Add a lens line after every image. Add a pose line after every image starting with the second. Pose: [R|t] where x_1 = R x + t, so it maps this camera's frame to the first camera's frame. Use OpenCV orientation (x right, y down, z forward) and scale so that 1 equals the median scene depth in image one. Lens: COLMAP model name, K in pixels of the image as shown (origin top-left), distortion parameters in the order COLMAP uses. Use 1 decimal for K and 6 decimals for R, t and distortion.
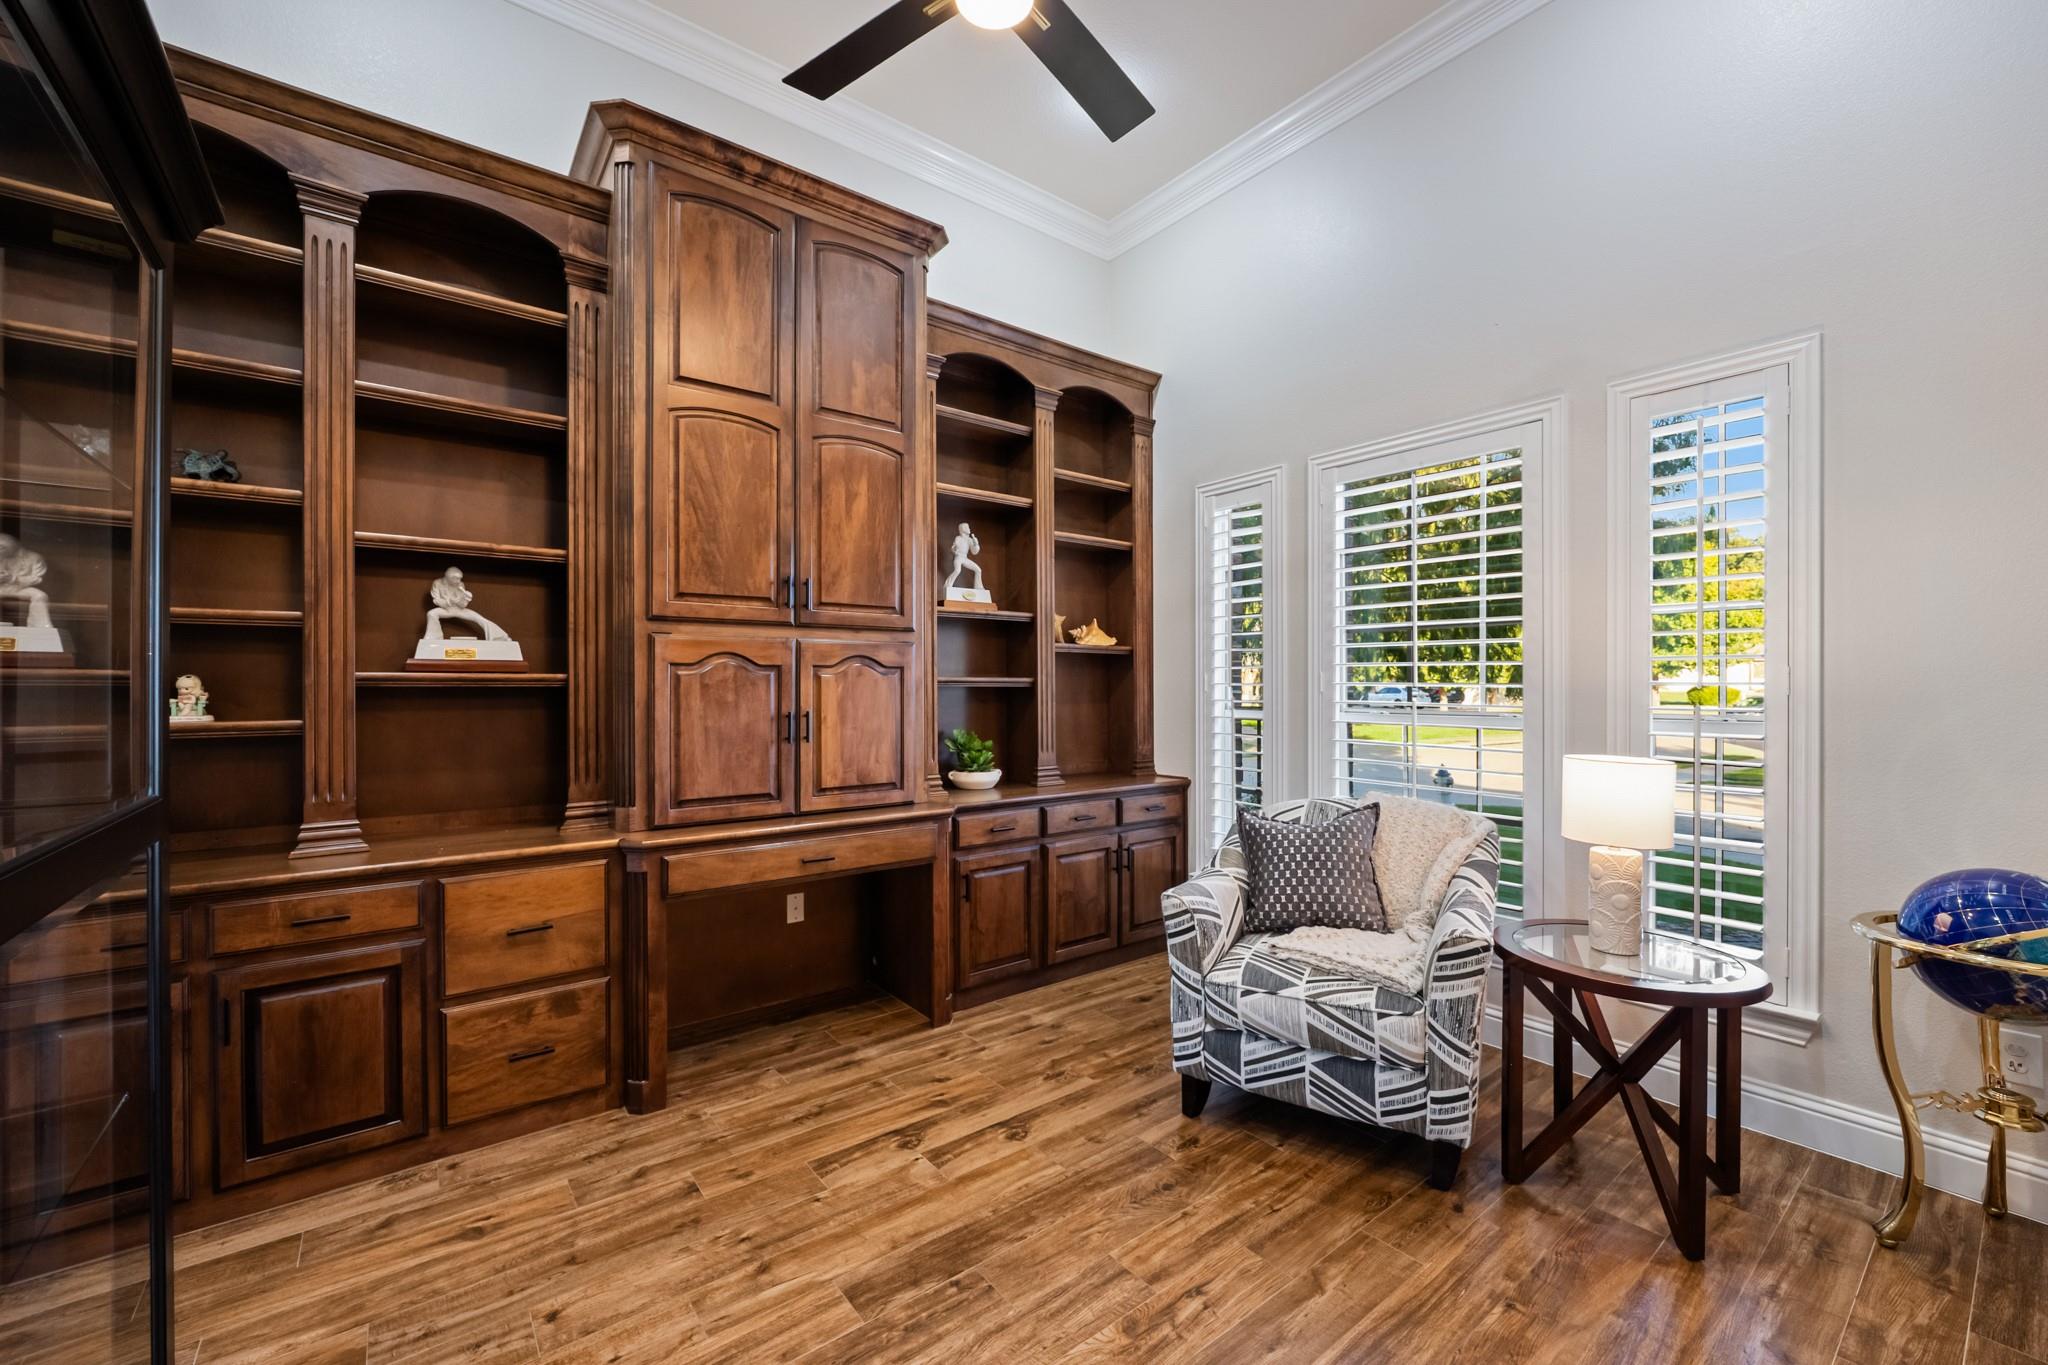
lens RADIAL K [[821.7, 0, 1027.1], [0, 821.7, 684.3], [0, 0, 1]] dist [-0.003644, 0.000417]
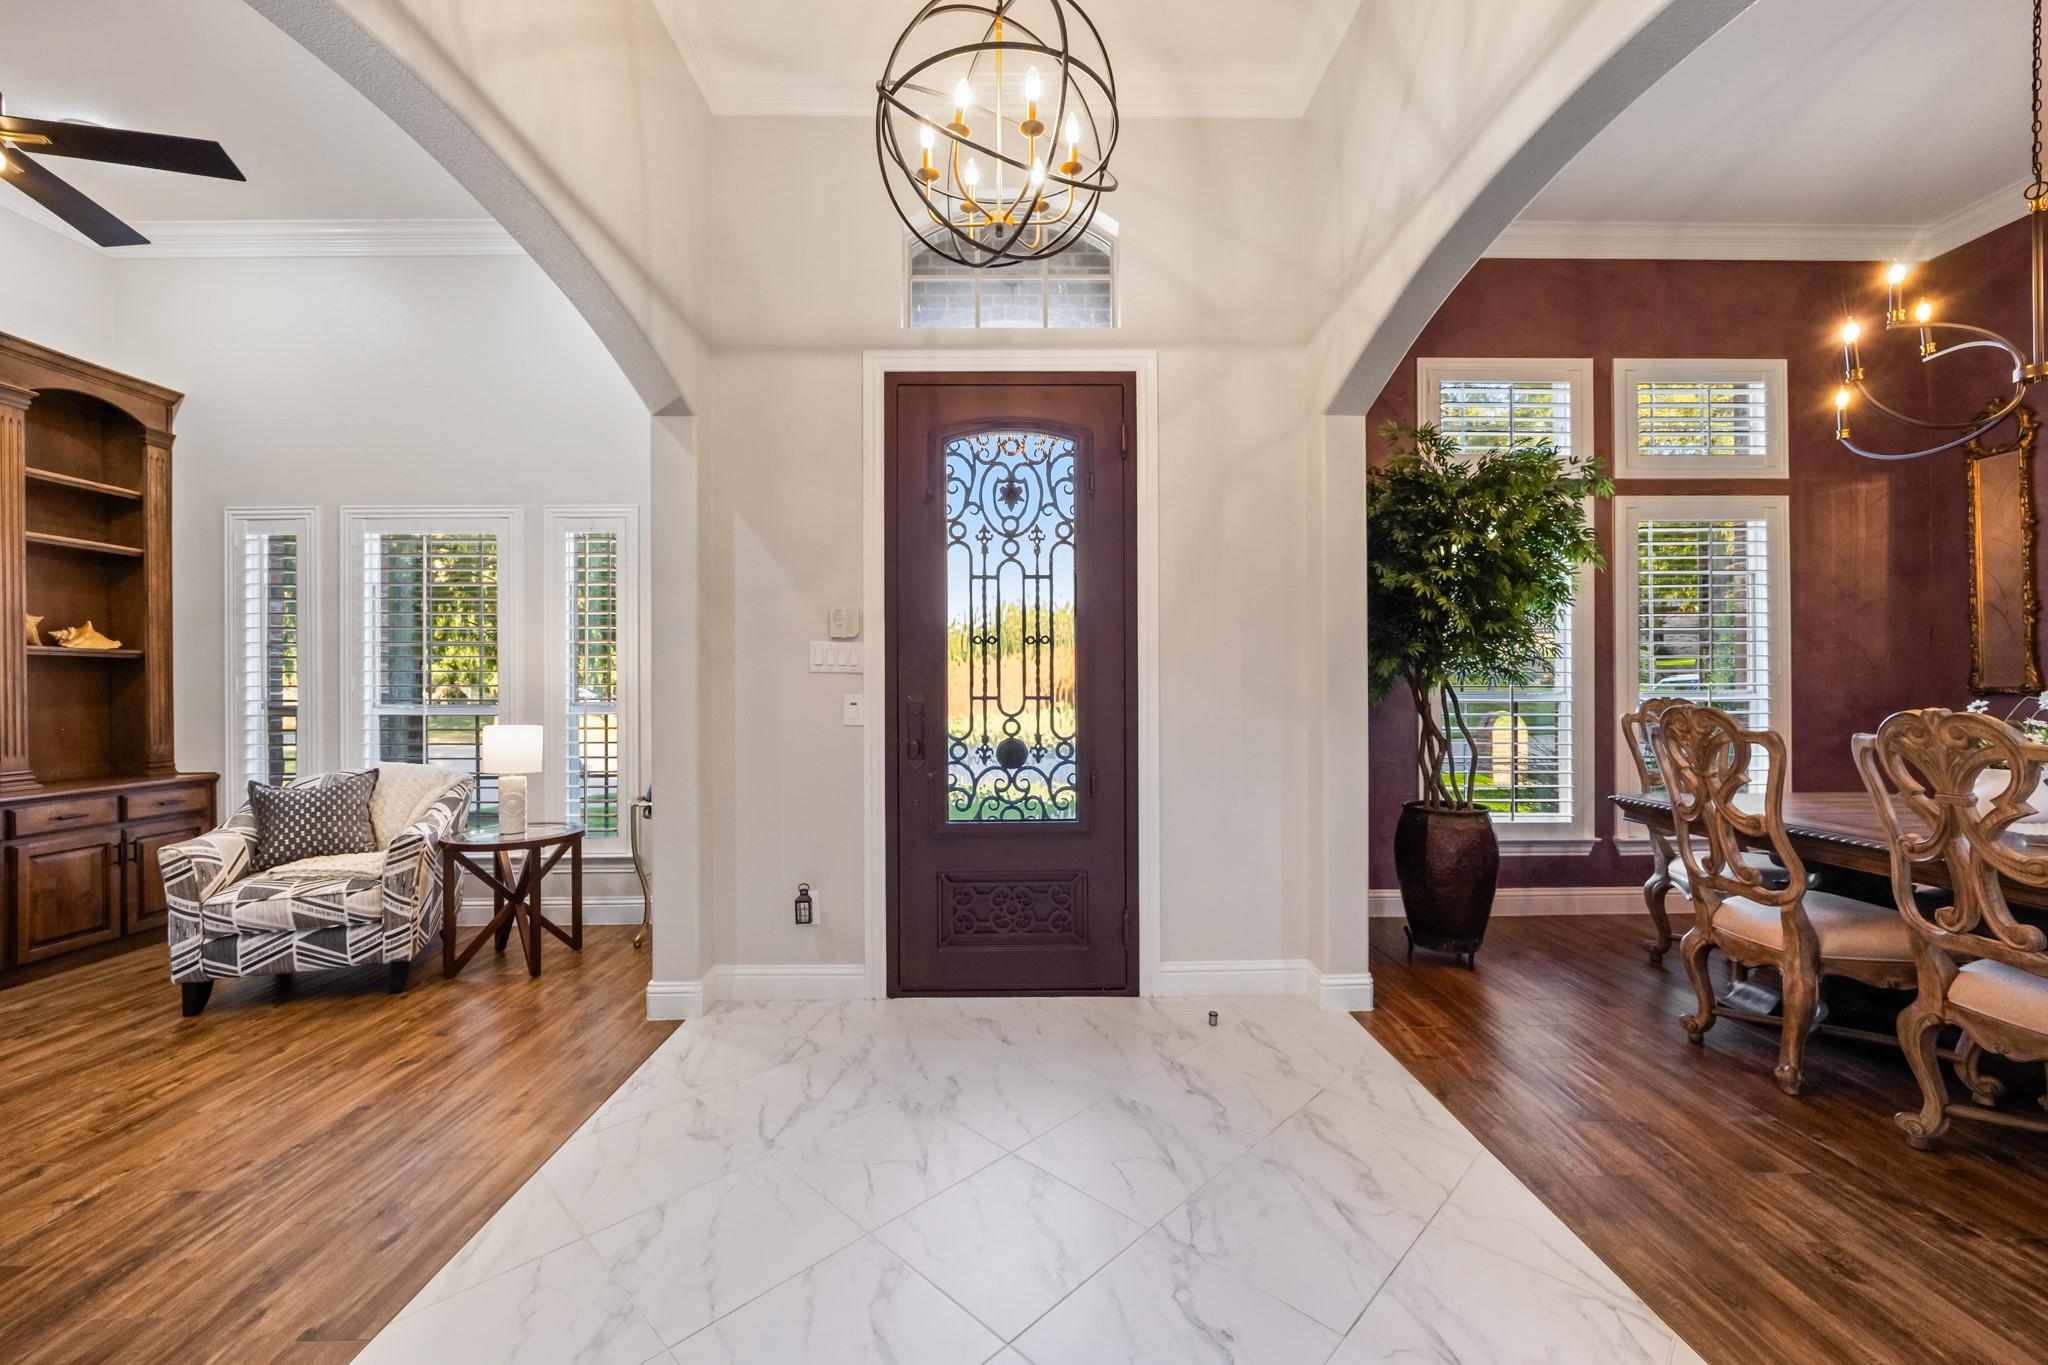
lens RADIAL K [[821.7, 0, 1018.7], [0, 821.7, 680.9], [0, 0, 1]] dist [-0.003644, 0.000417]
pose [[0.606538, -0.001082, 0.795053, -0.038141], [0.004184, 0.999990, -0.001831, -0.002297], [-0.795043, 0.004437, 0.606537, -0.837007]]
